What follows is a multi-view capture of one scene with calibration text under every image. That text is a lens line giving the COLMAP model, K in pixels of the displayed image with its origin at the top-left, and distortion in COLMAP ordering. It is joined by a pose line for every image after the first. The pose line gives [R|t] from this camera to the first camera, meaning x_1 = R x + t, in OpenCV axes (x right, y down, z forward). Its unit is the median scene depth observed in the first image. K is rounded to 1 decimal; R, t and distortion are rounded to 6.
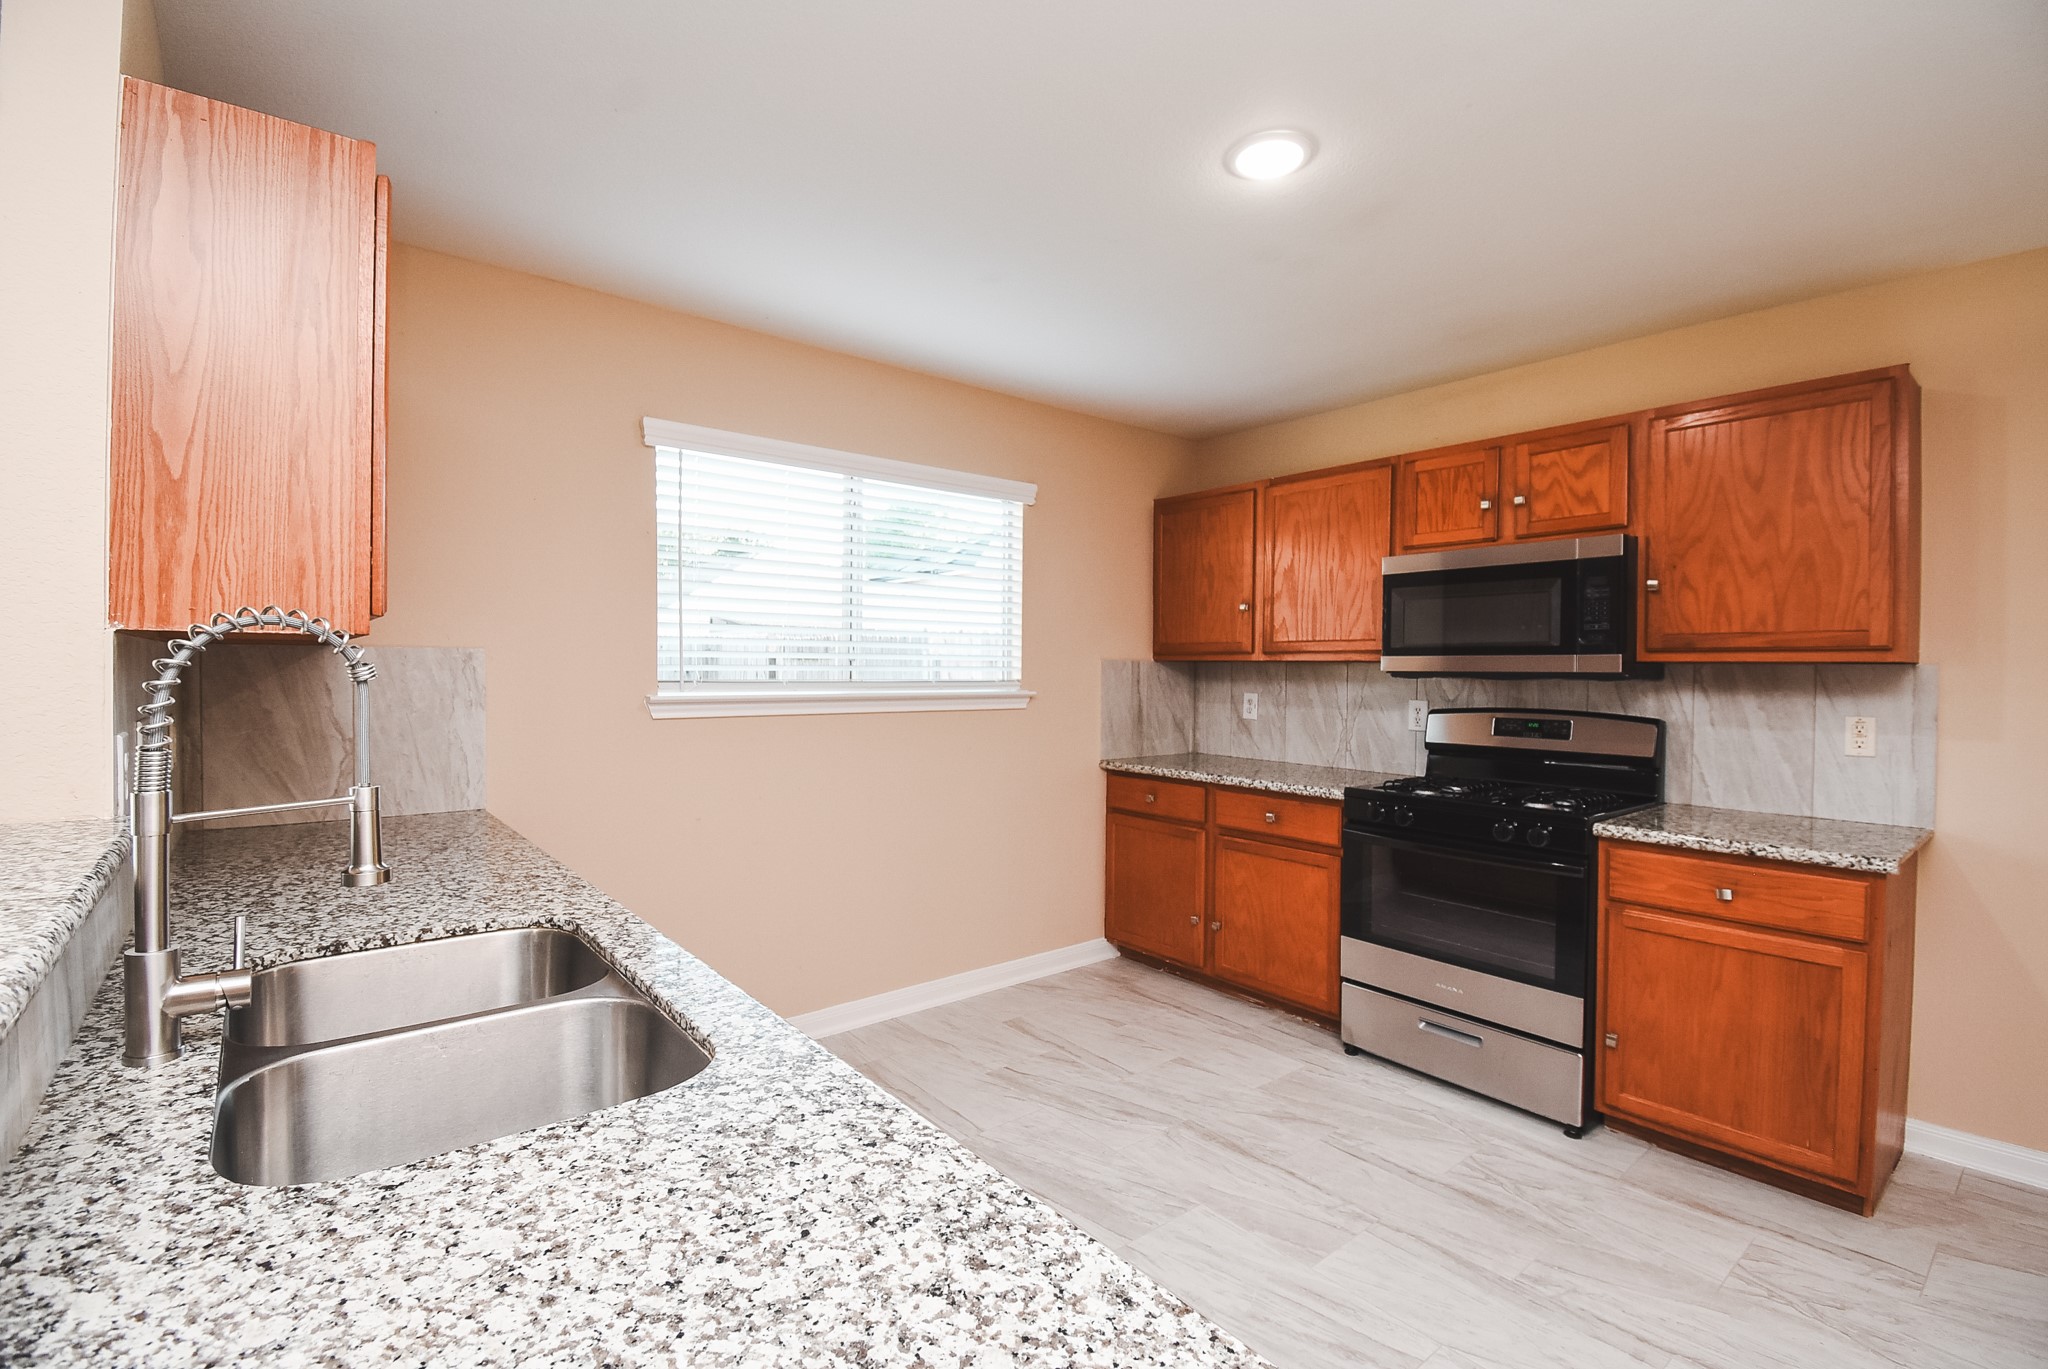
lens RADIAL K [[907.5, 0, 1026.5], [0, 907.5, 683.9], [0, 0, 1]] dist [0.012247, -0.020467]
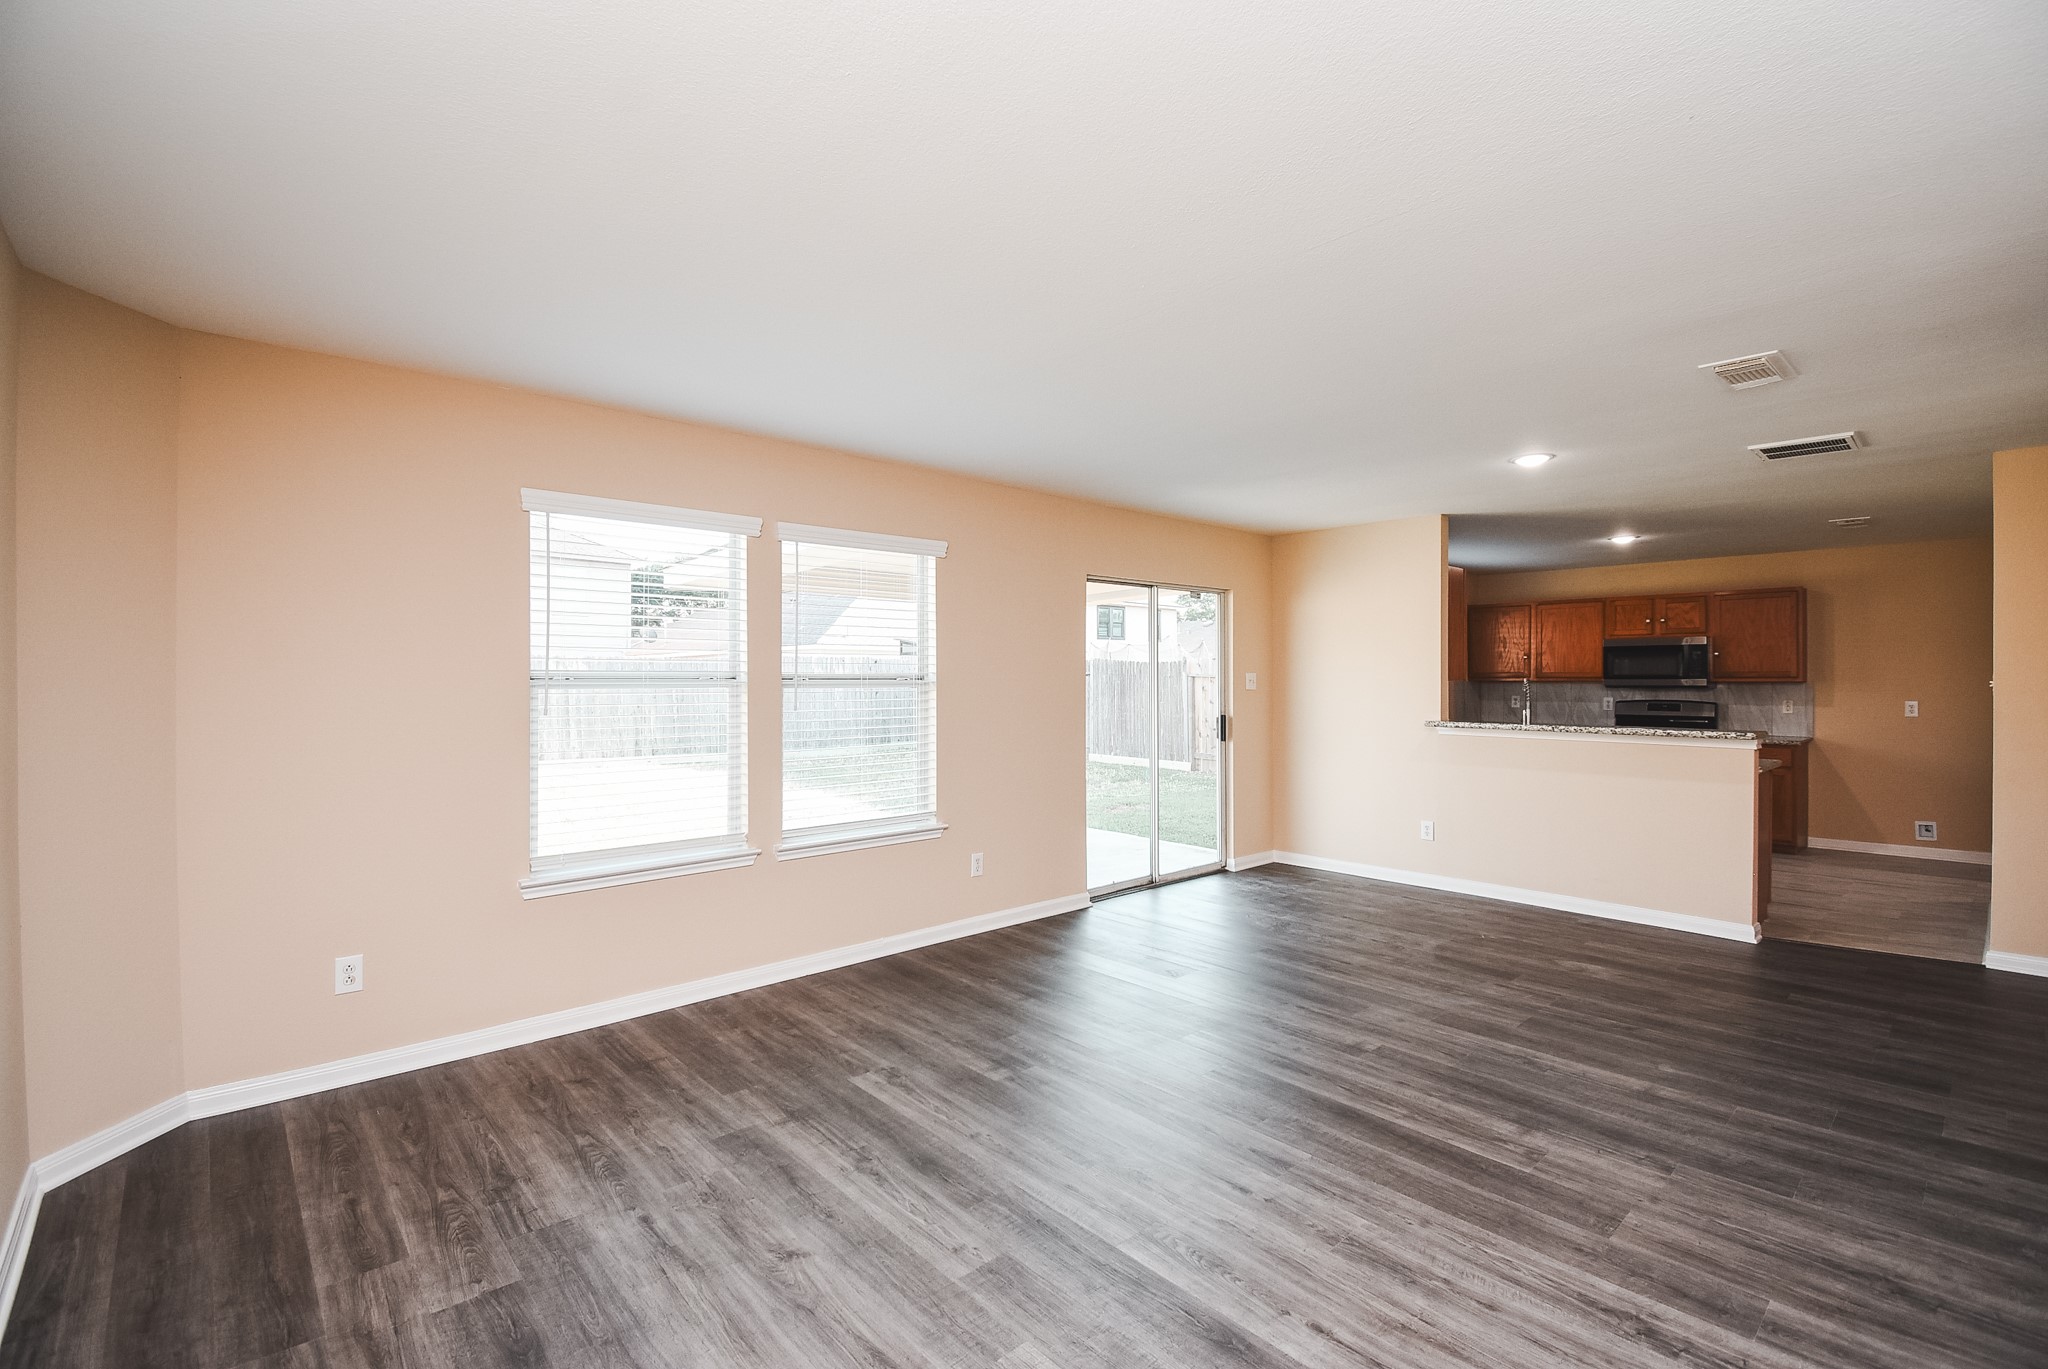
lens RADIAL K [[907.5, 0, 1029.5], [0, 907.5, 685.6], [0, 0, 1]] dist [0.012247, -0.020467]
pose [[0.998525, -0.008010, 0.053701, -1.505951], [0.008589, 0.999907, -0.010549, -0.000775], [-0.053611, 0.010995, 0.998501, -1.606313]]
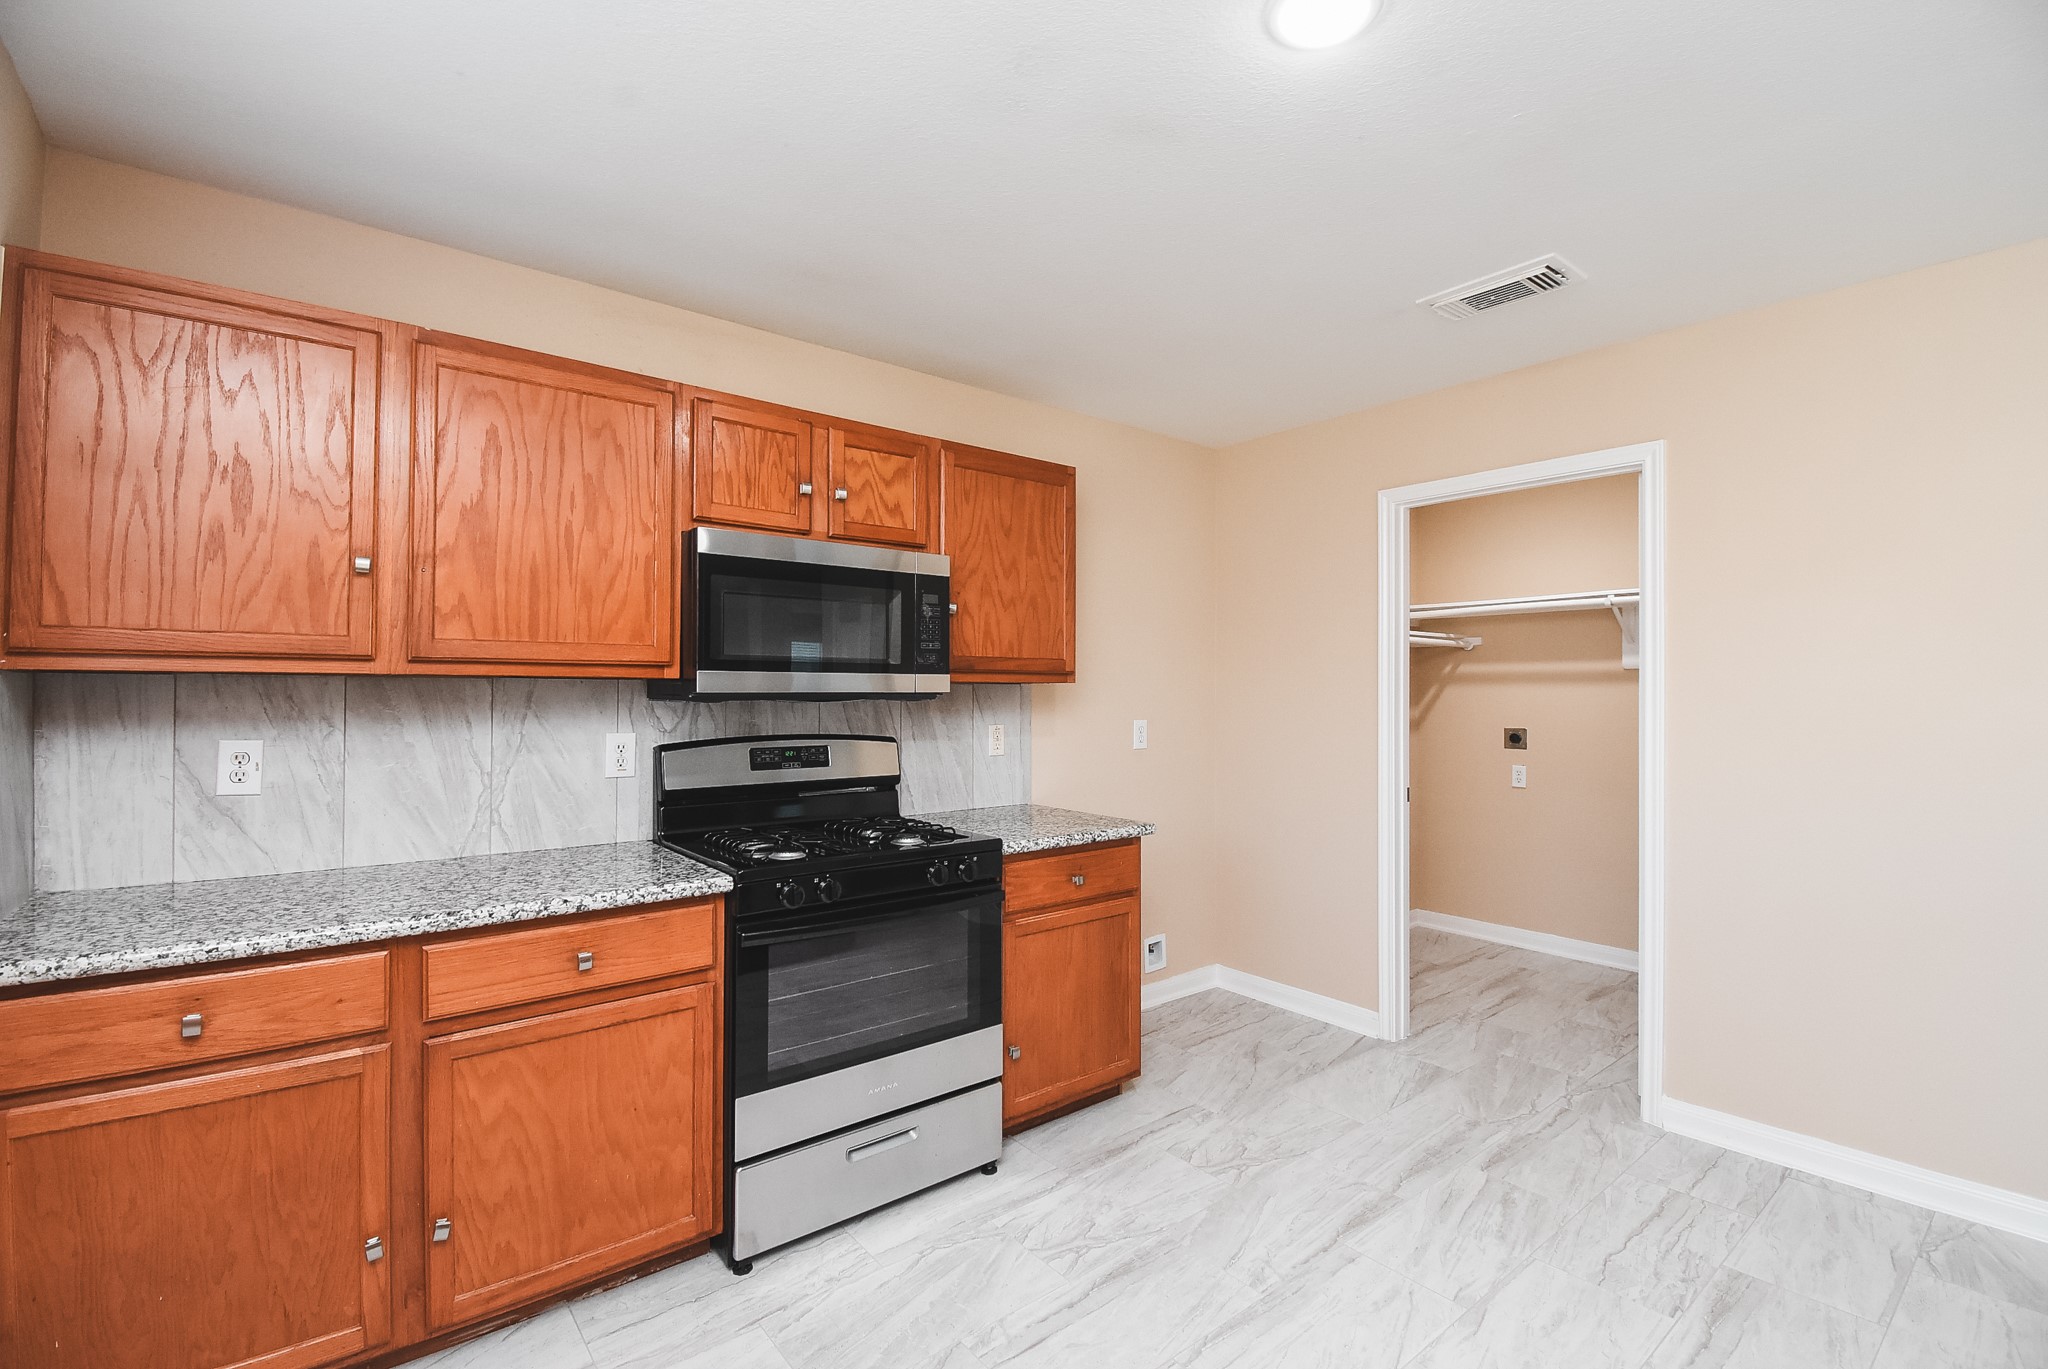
lens RADIAL K [[907.5, 0, 1018.7], [0, 907.5, 679.4], [0, 0, 1]] dist [0.012247, -0.020467]
pose [[0.006750, 0.002748, 0.999973, -0.334463], [0.012921, 0.999913, -0.002835, -0.022232], [-0.999894, 0.012939, 0.006714, 0.865412]]
